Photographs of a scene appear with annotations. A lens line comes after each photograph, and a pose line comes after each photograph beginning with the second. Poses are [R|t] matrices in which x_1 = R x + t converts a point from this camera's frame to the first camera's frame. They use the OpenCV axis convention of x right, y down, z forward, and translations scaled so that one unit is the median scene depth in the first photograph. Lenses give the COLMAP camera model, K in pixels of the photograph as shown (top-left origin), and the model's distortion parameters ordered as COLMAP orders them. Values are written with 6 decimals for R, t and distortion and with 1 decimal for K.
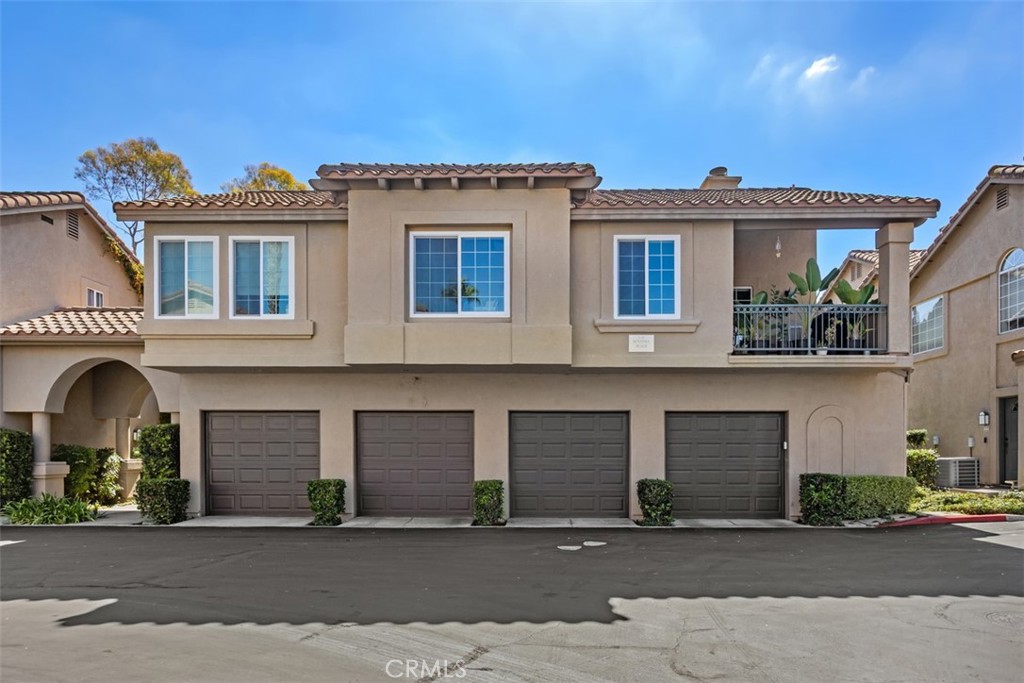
lens RADIAL K [[515.1, 0, 511.9], [0, 515.1, 351.6], [0, 0, 1]] dist [0.004649, 0.000272]
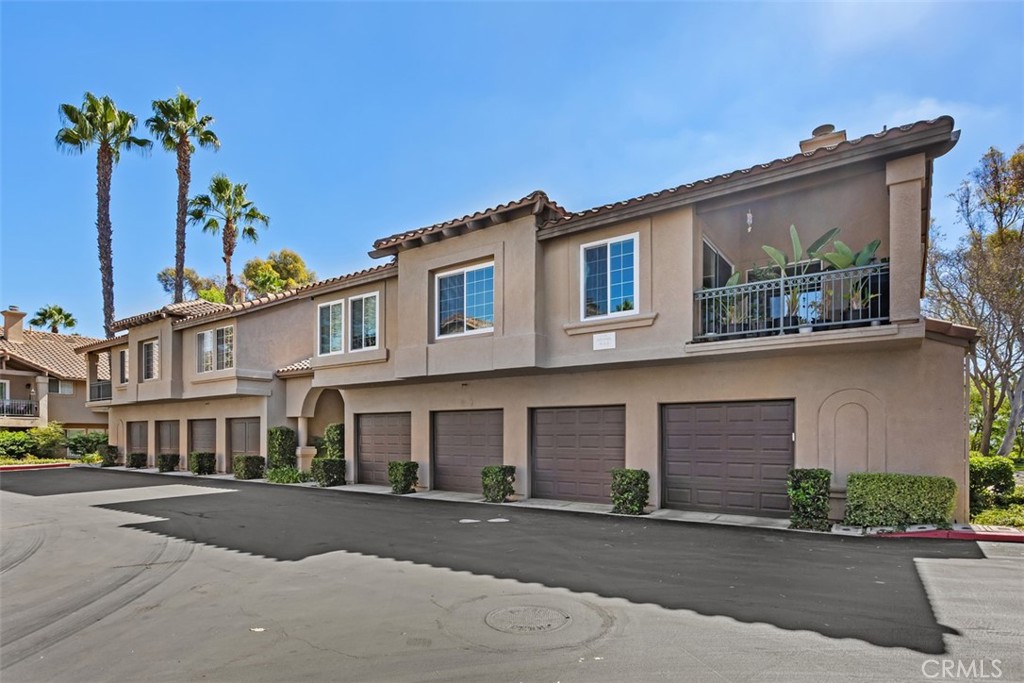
lens RADIAL K [[503.6, 0, 511.5], [0, 503.6, 335.0], [0, 0, 1]] dist [-0.002449, -0.000315]
pose [[0.837664, -0.108045, -0.535392, 0.631262], [0.096606, 0.994093, -0.049466, 0.004137], [0.537574, -0.010287, 0.843154, 0.013868]]
